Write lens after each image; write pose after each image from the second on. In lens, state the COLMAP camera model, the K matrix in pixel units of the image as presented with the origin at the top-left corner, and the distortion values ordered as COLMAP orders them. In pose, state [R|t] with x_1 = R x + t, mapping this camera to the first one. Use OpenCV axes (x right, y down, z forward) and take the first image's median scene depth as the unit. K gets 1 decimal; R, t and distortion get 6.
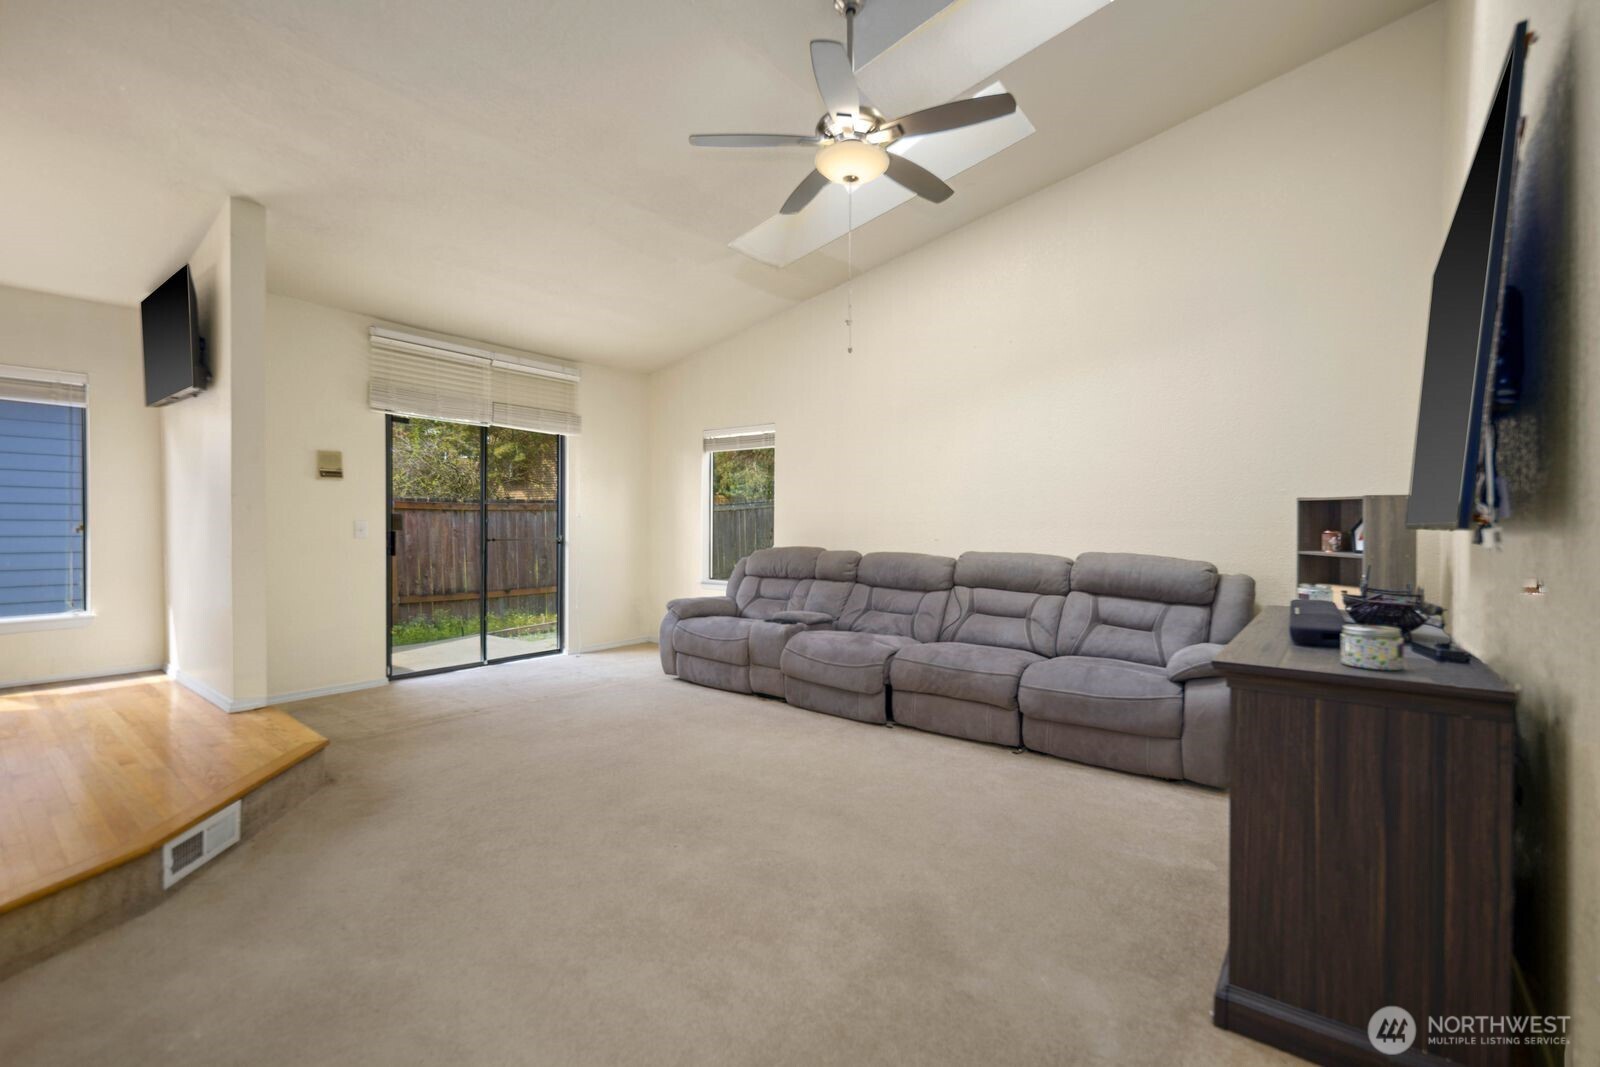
lens RADIAL K [[709.1, 0, 800.0], [0, 709.1, 528.9], [0, 0, 1]] dist [0.000722, 0.000078]
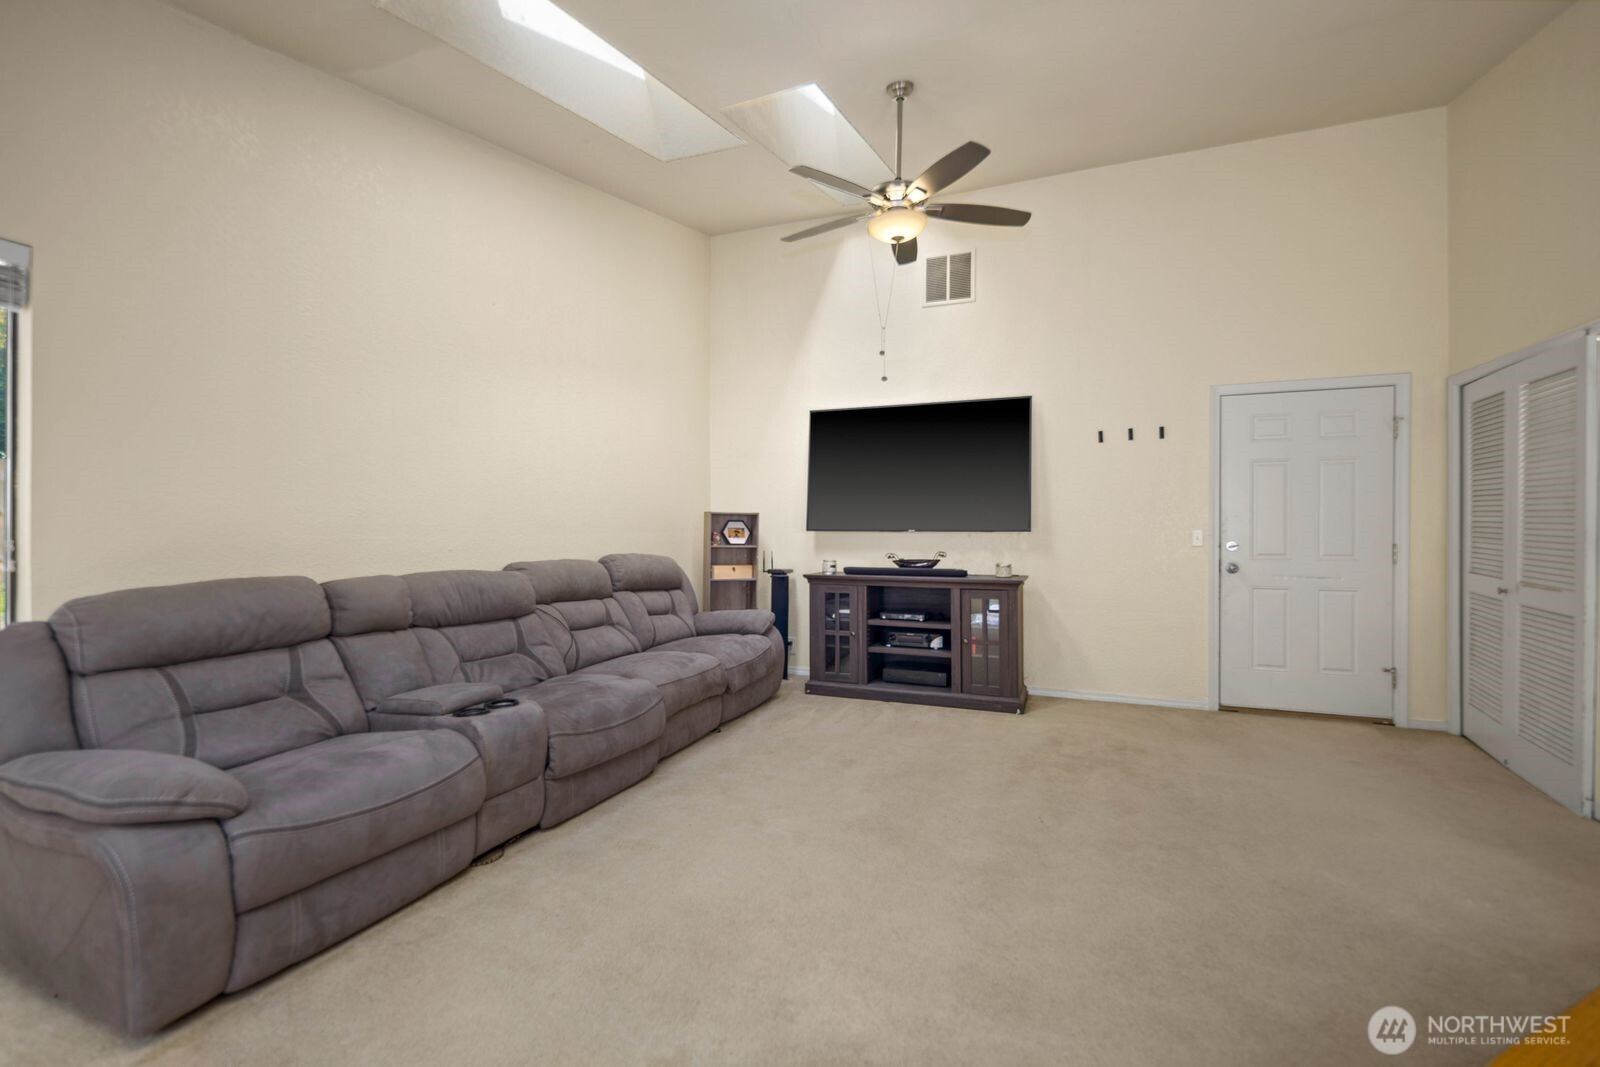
lens RADIAL K [[709.1, 0, 800.0], [0, 709.1, 528.9], [0, 0, 1]] dist [0.000722, 0.000078]
pose [[-0.265638, -0.005250, 0.964059, -0.663515], [-0.001464, 0.999986, 0.005043, -0.010447], [-0.964072, -0.000072, -0.265642, 0.972210]]
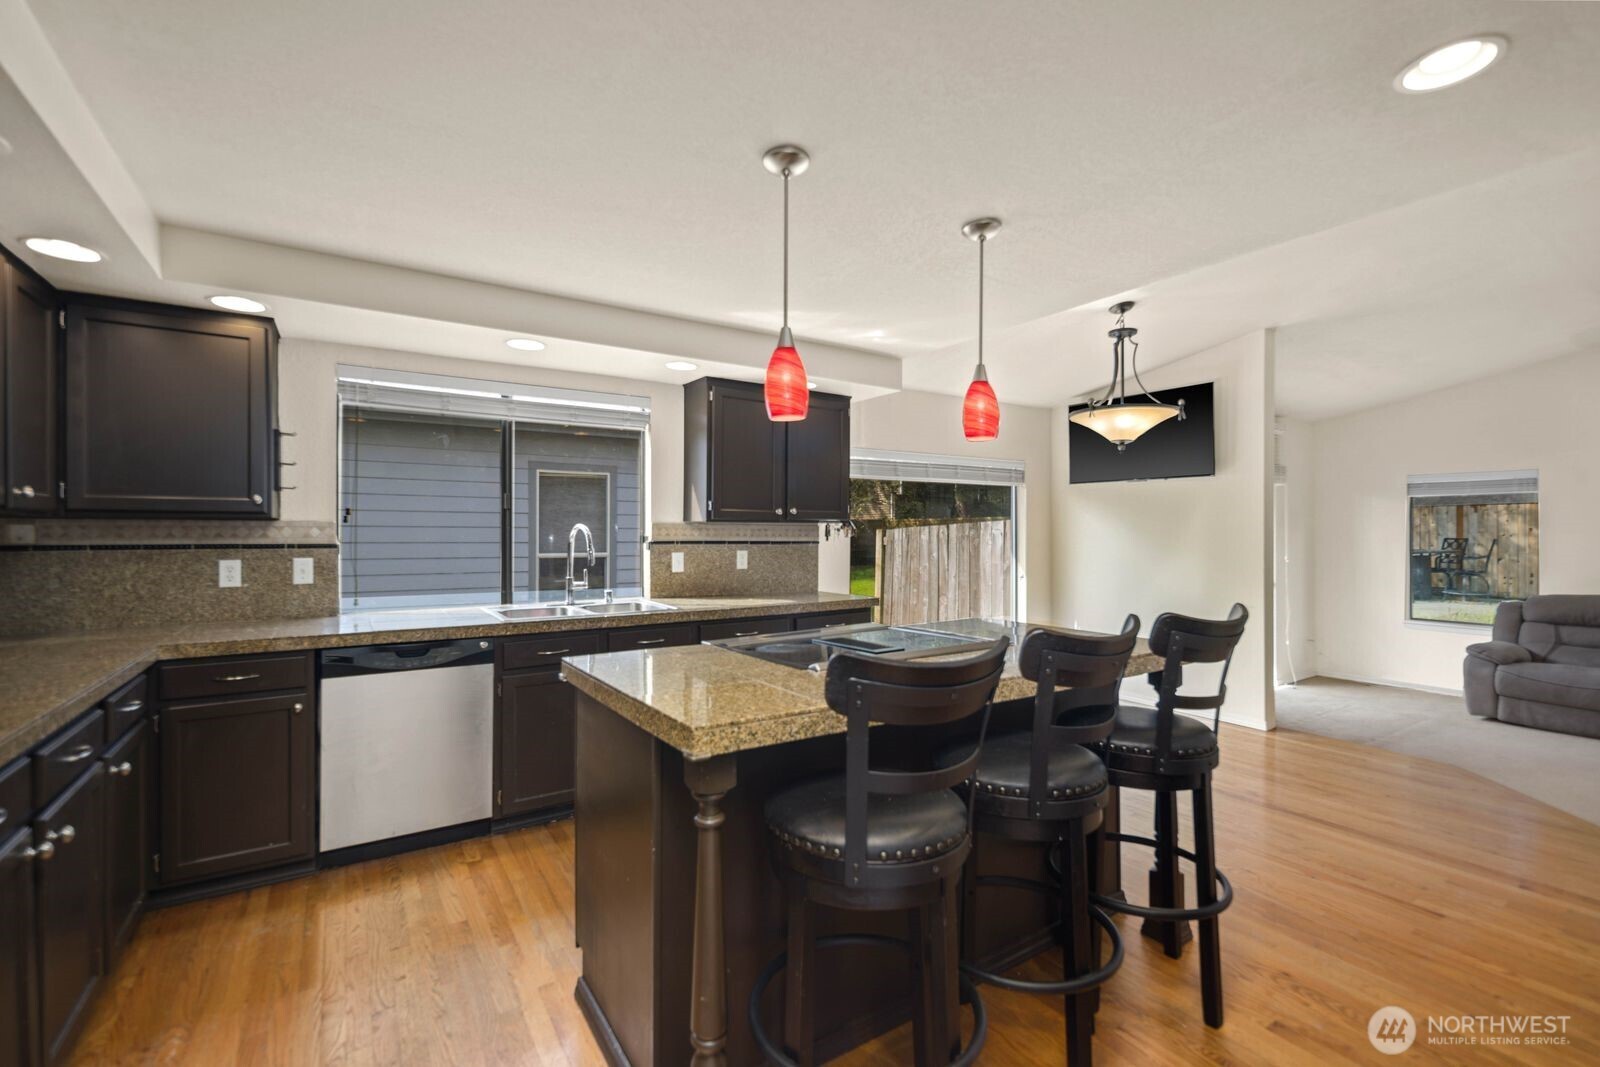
lens RADIAL K [[697.7, 0, 796.1], [0, 697.7, 533.3], [0, 0, 1]] dist [0.011096, -0.004799]
pose [[0.944564, -0.006490, -0.328263, -0.971669], [0.003873, 0.999955, -0.008624, -0.074645], [0.328304, 0.006875, 0.944547, -0.412181]]
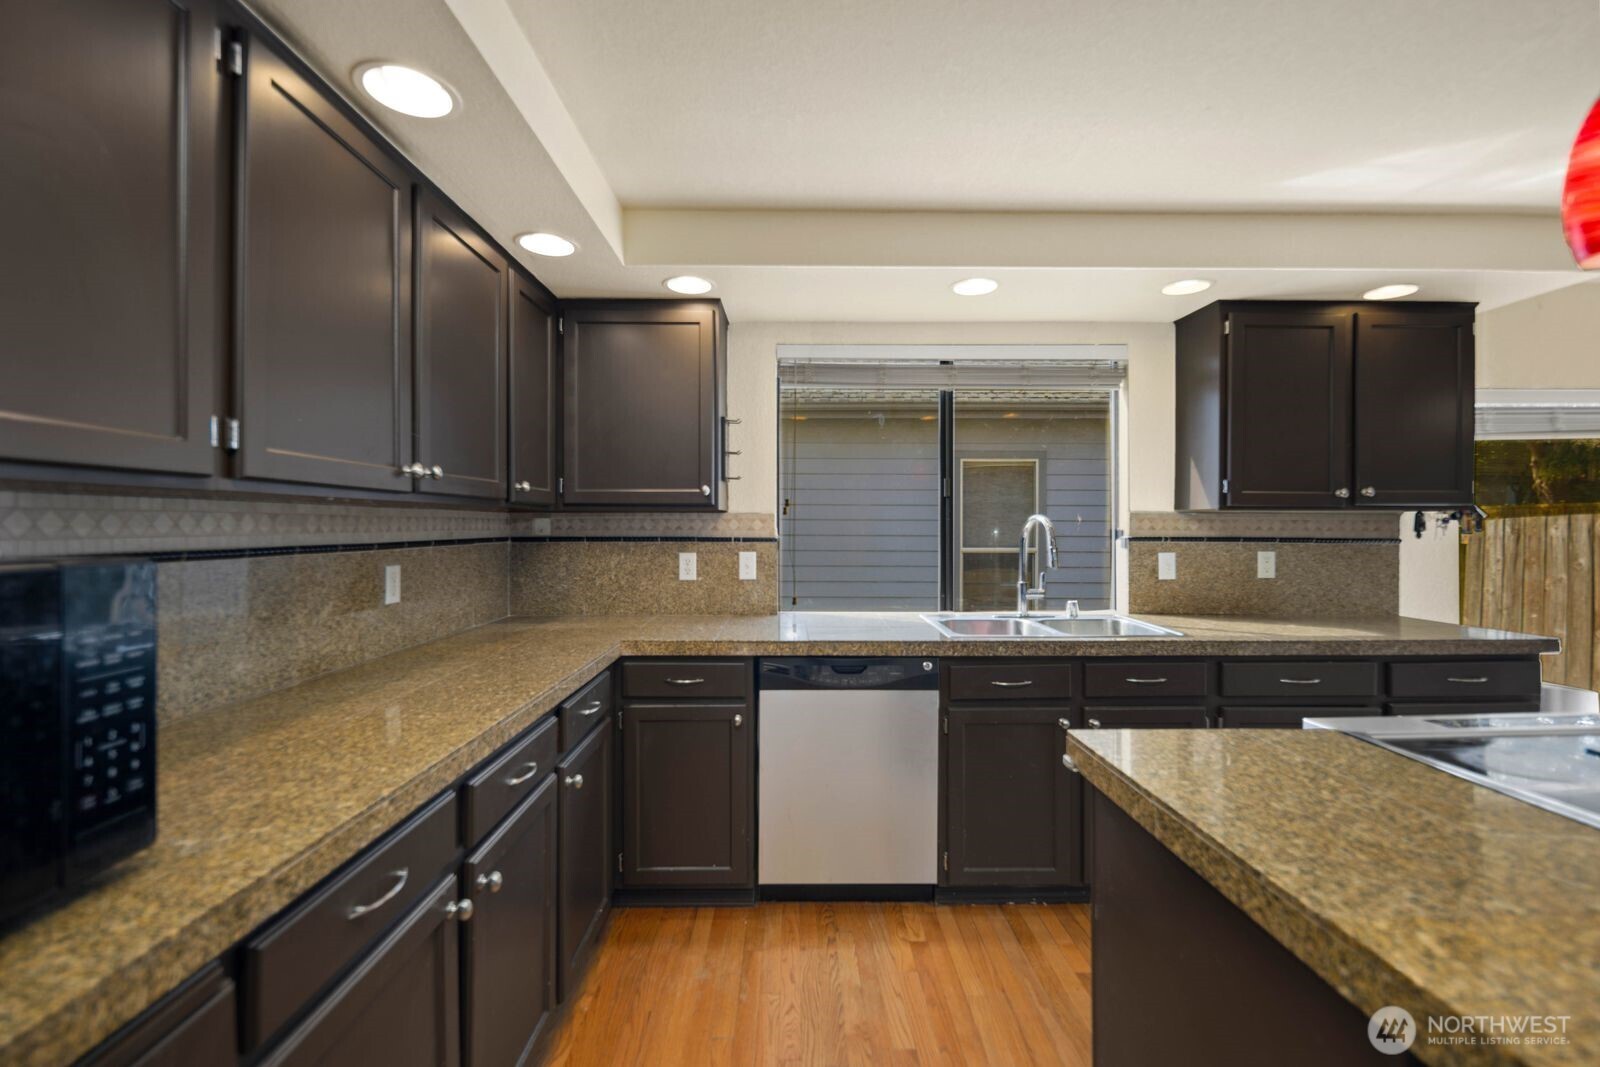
lens RADIAL K [[709.1, 0, 800.0], [0, 709.1, 528.9], [0, 0, 1]] dist [0.000722, 0.000078]
pose [[0.622461, -0.003381, -0.782644, -1.108406], [-0.001738, 0.999982, -0.005702, -0.076139], [0.782649, 0.004910, 0.622444, -0.293052]]
